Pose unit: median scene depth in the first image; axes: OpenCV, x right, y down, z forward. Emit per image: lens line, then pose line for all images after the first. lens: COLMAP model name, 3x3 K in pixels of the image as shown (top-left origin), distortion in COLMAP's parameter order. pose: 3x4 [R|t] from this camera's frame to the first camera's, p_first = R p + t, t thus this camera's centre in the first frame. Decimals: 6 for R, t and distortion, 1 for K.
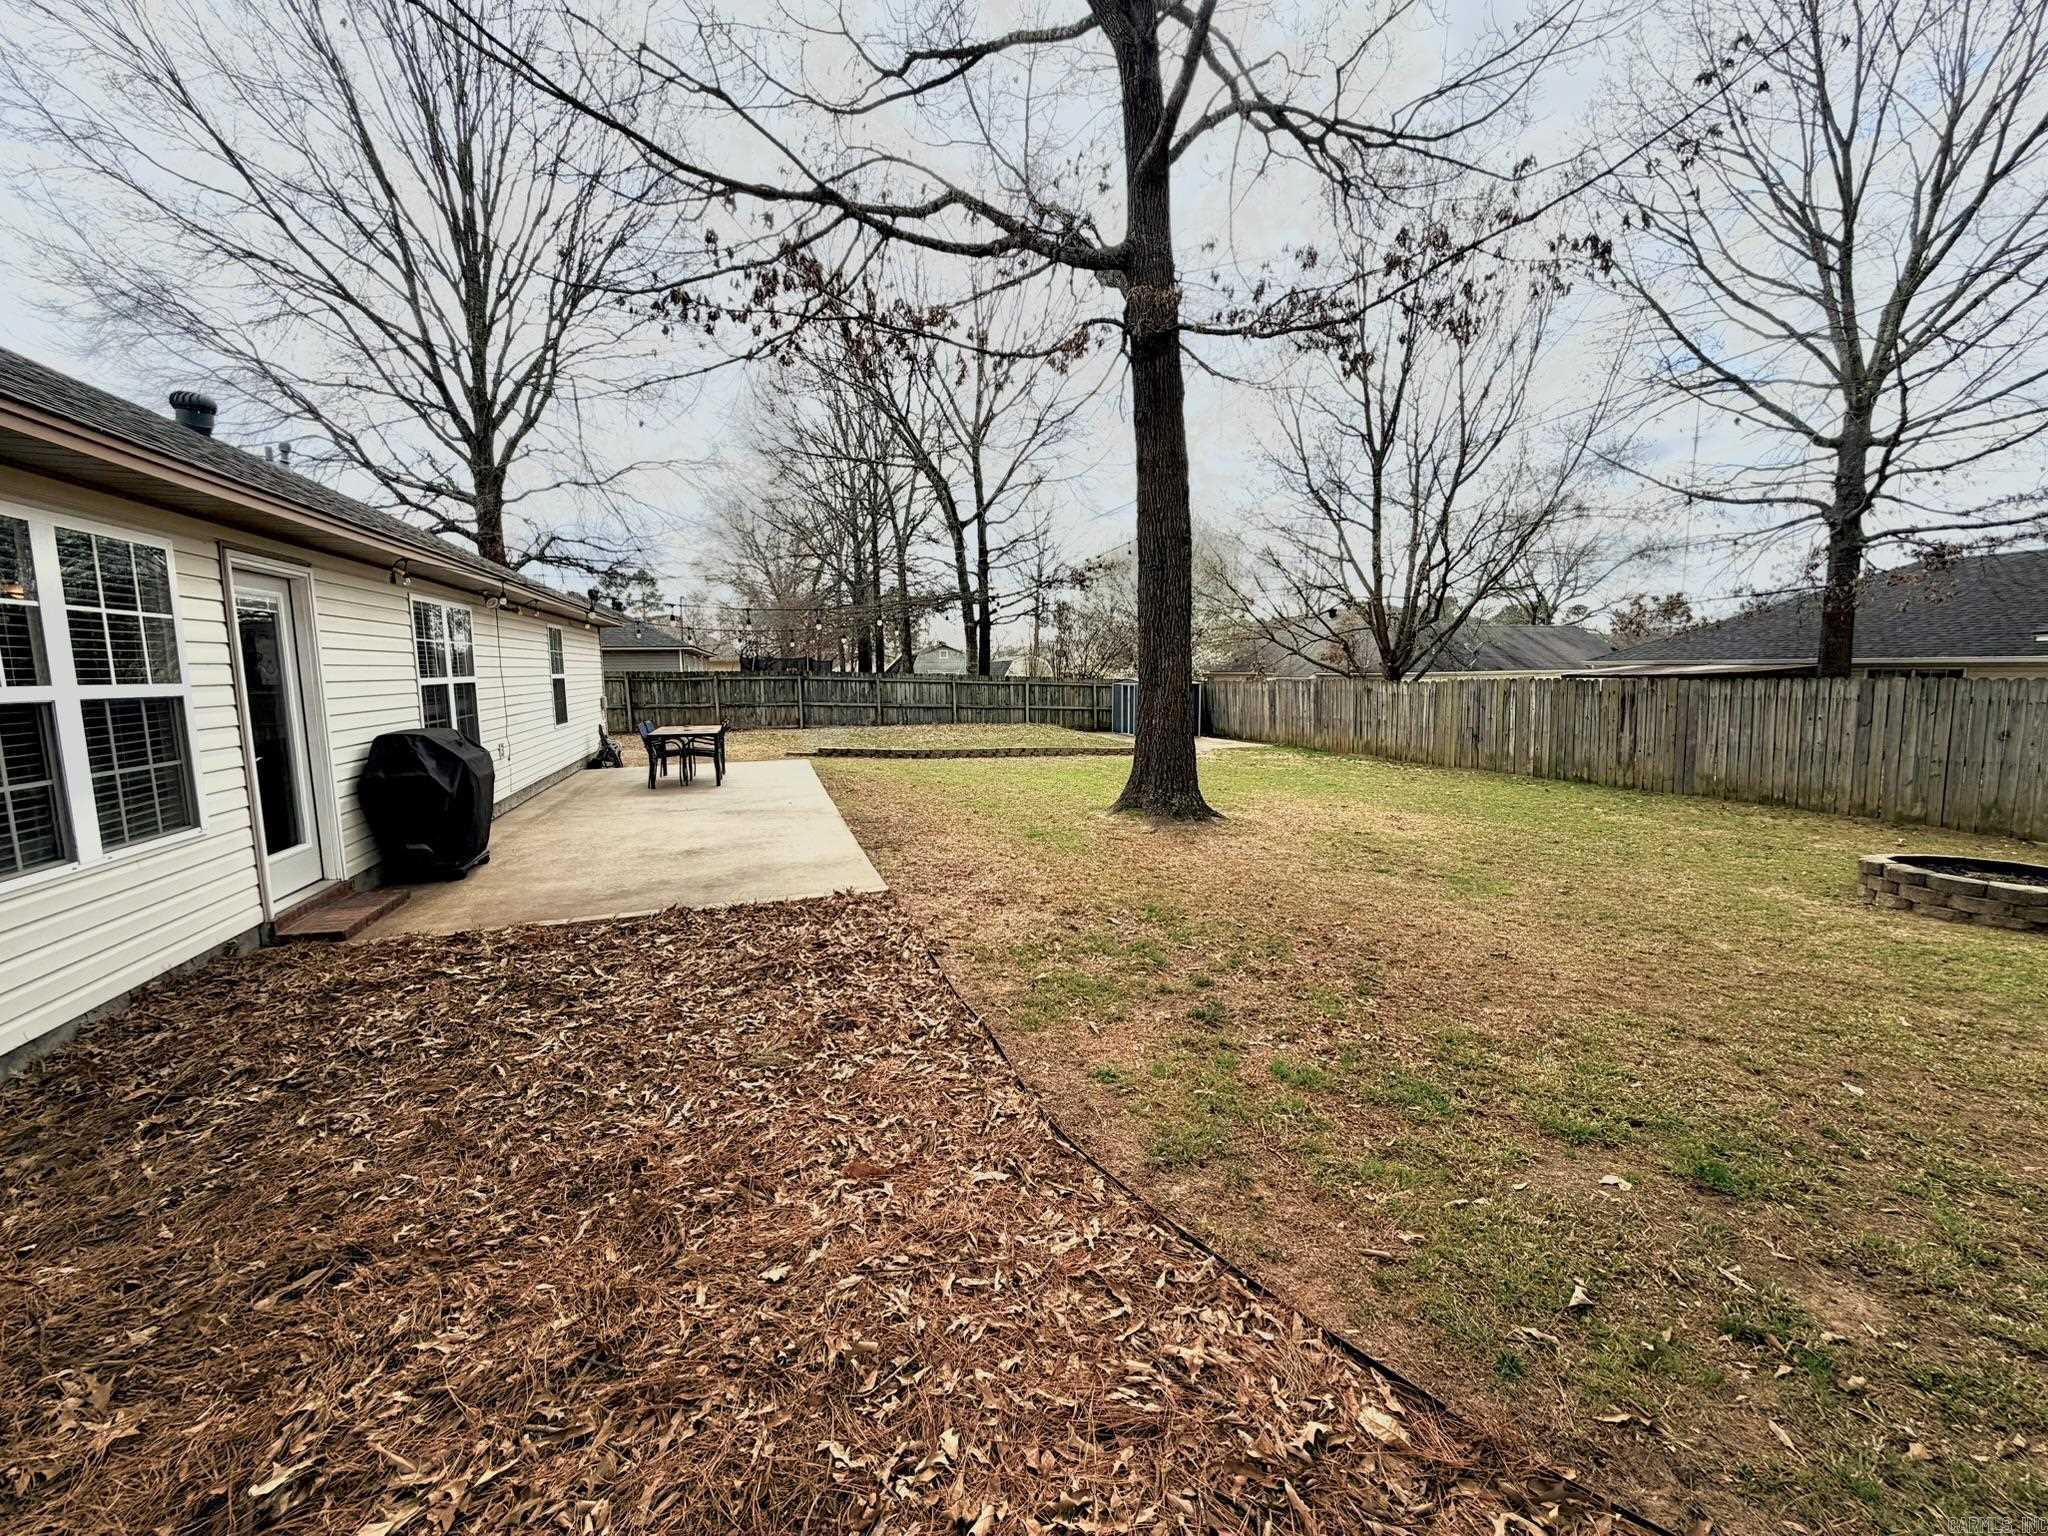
lens RADIAL K [[816.4, 0, 1024.0], [0, 816.4, 768.0], [0, 0, 1]] dist [-0.001214, 0.000364]
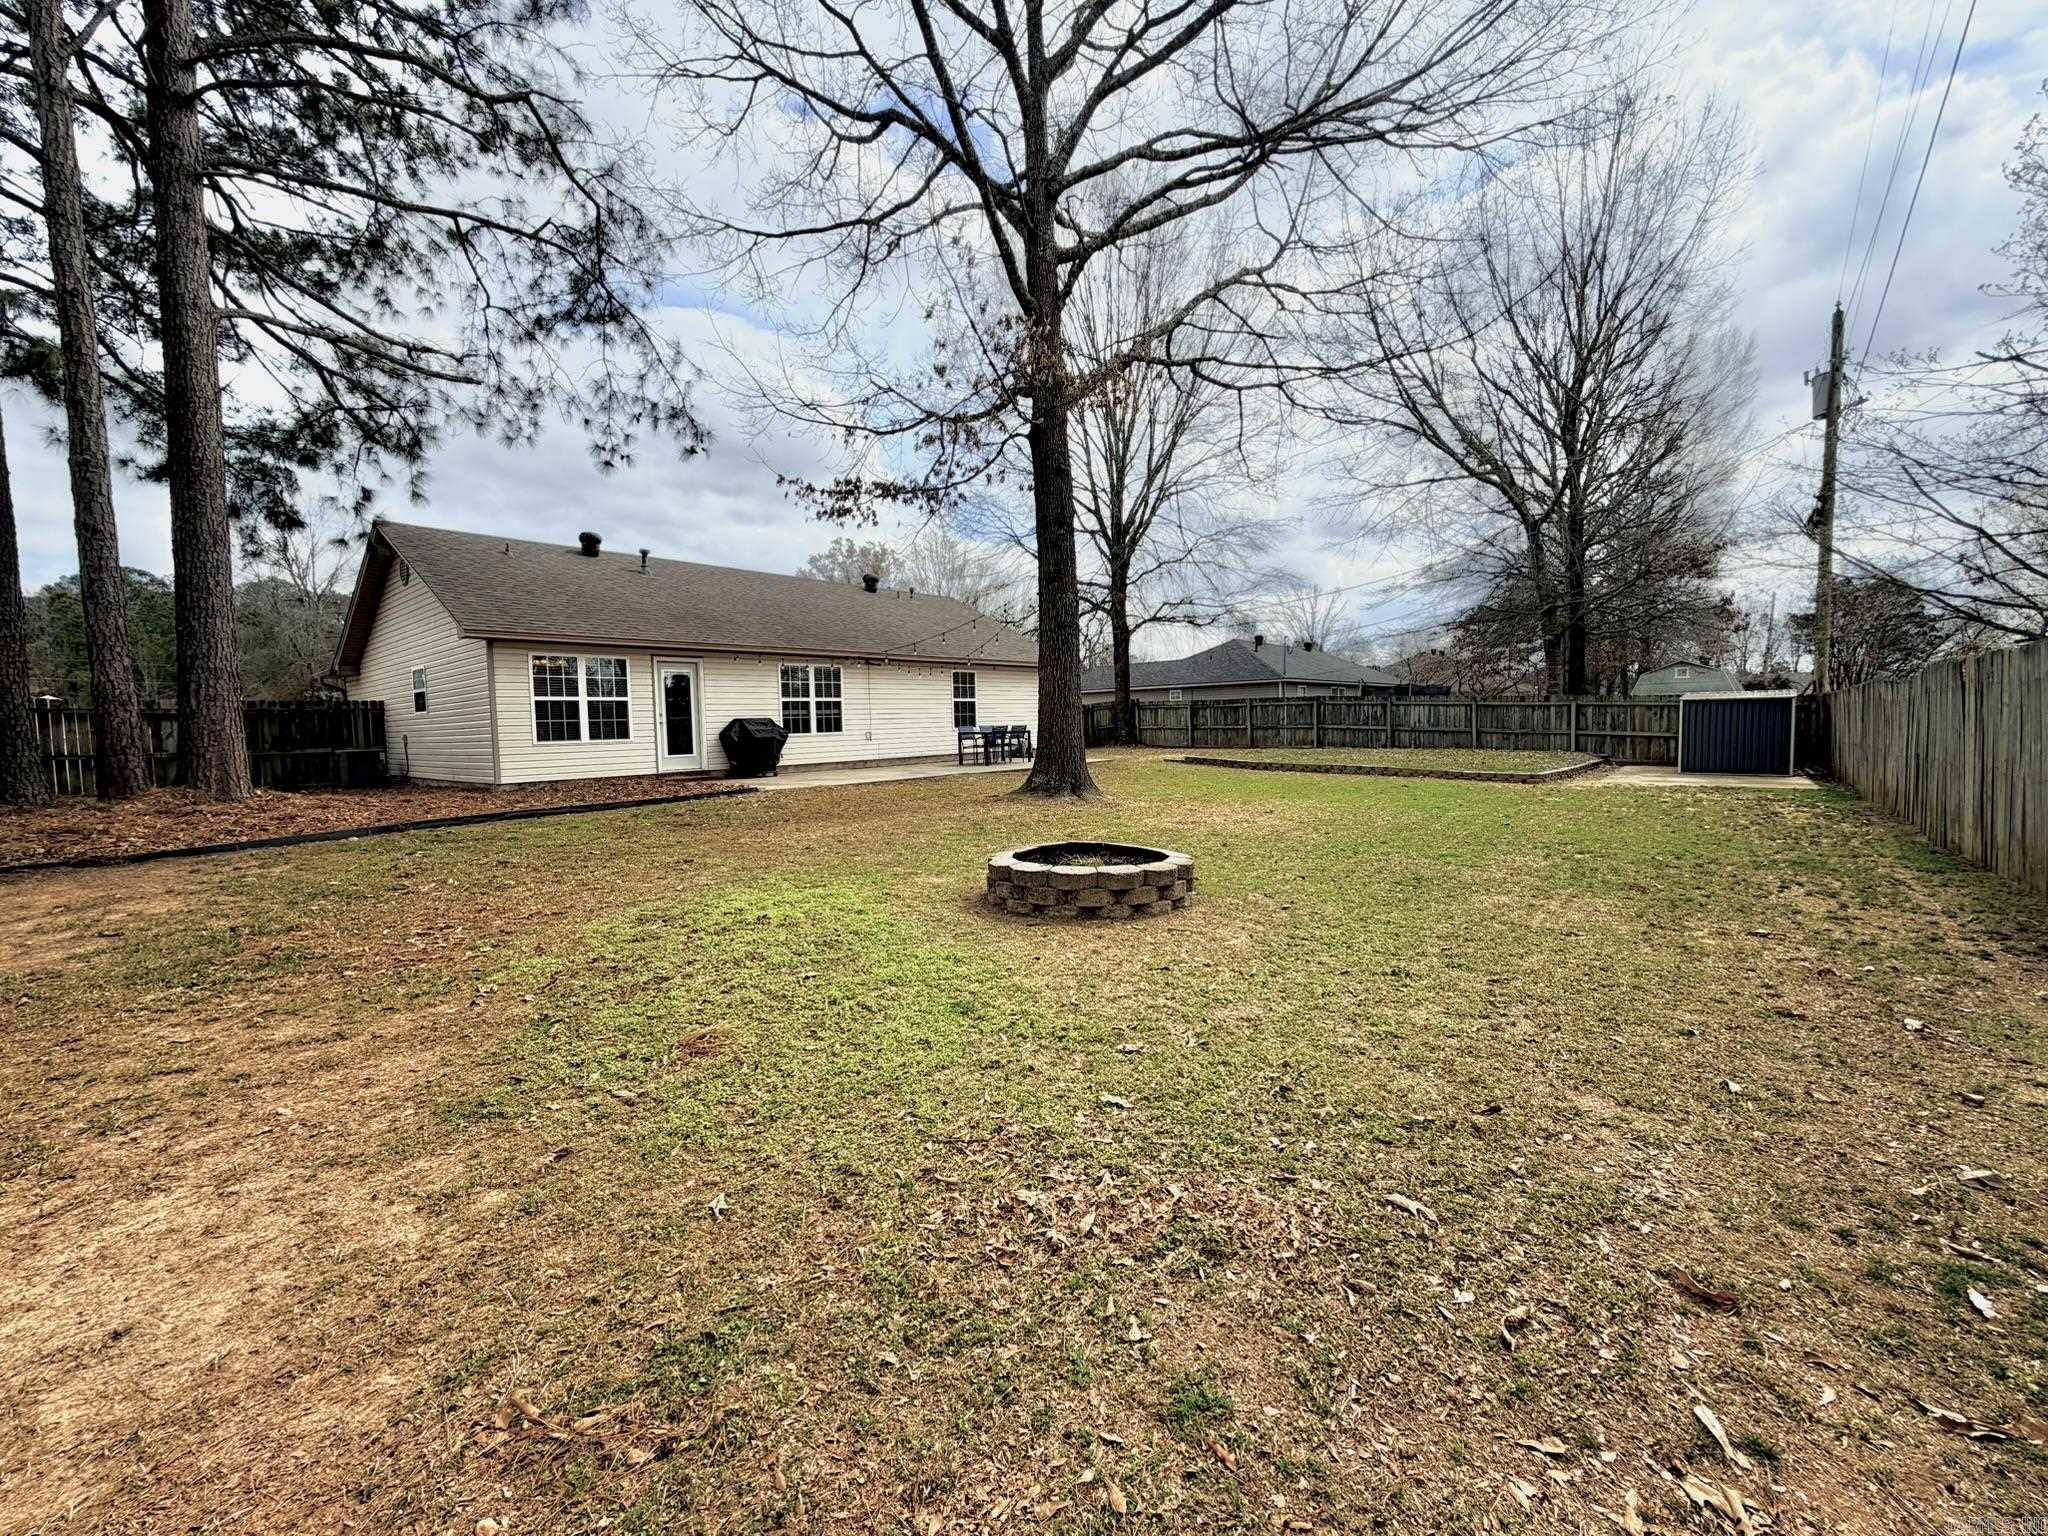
lens RADIAL K [[786.4, 0, 1024.0], [0, 786.4, 768.0], [0, 0, 1]] dist [-0.000852, -0.000056]
pose [[0.504955, 0.049075, -0.861749, 0.561249], [-0.085843, 0.996288, 0.006435, 0.006395], [0.858866, 0.070726, 0.507293, 0.154846]]
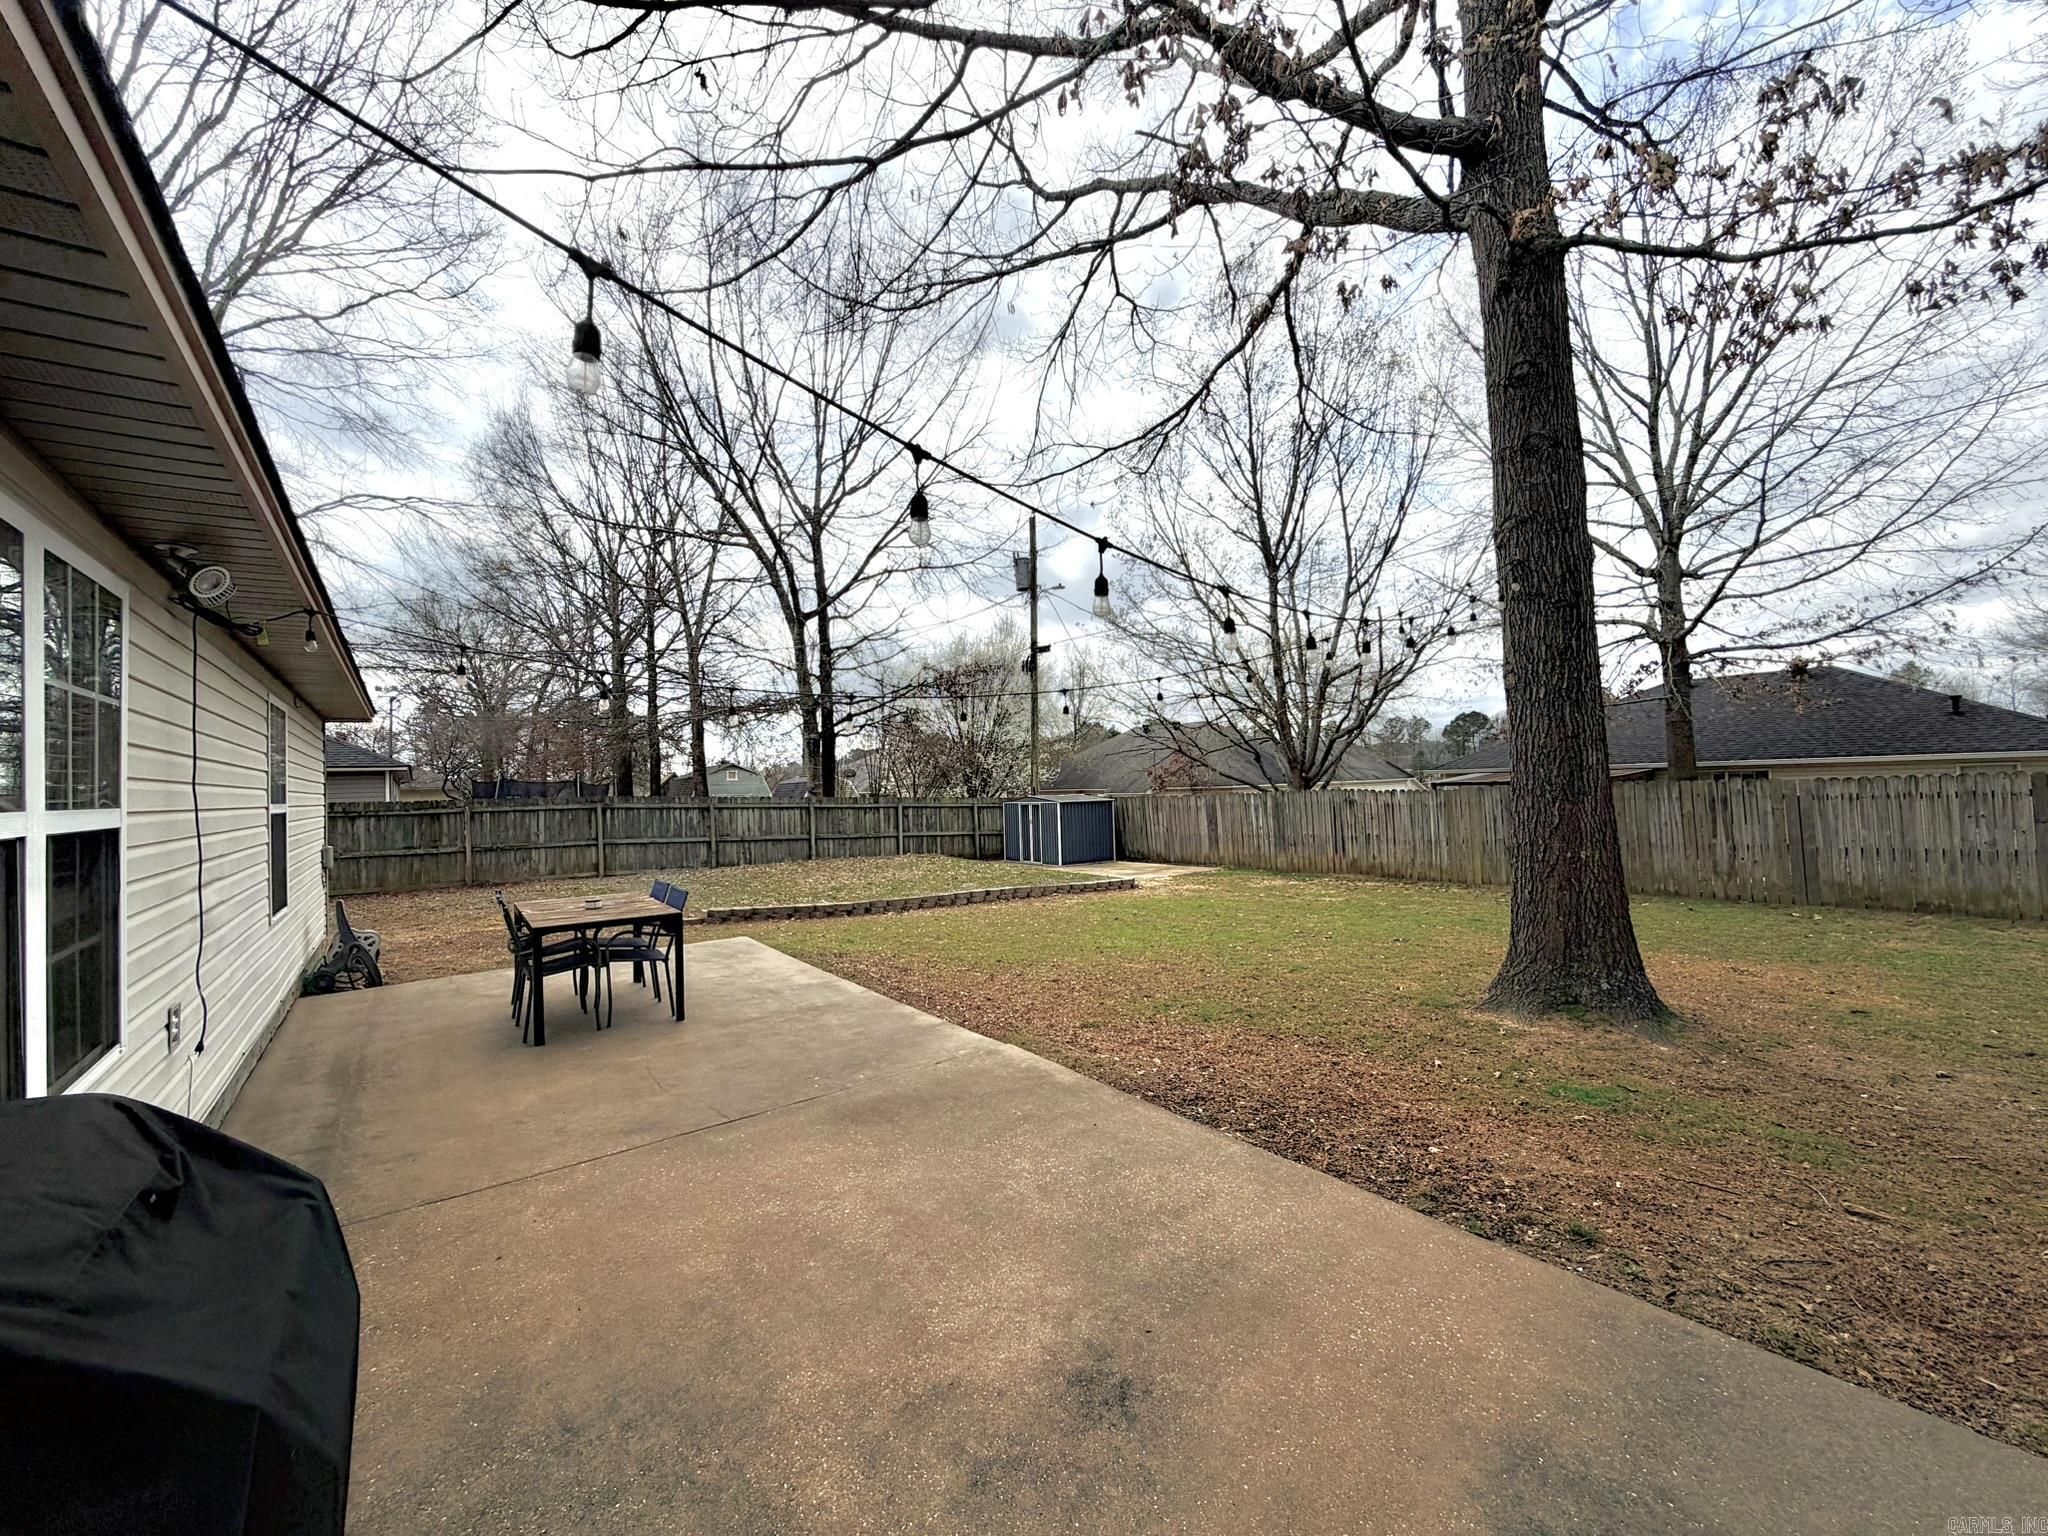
lens RADIAL K [[816.4, 0, 1024.0], [0, 816.4, 768.0], [0, 0, 1]] dist [-0.001214, 0.000364]
pose [[0.944639, -0.010944, 0.327928, -0.197473], [0.059400, 0.988633, -0.138116, -0.028133], [-0.322689, 0.149949, 0.934552, 0.260776]]
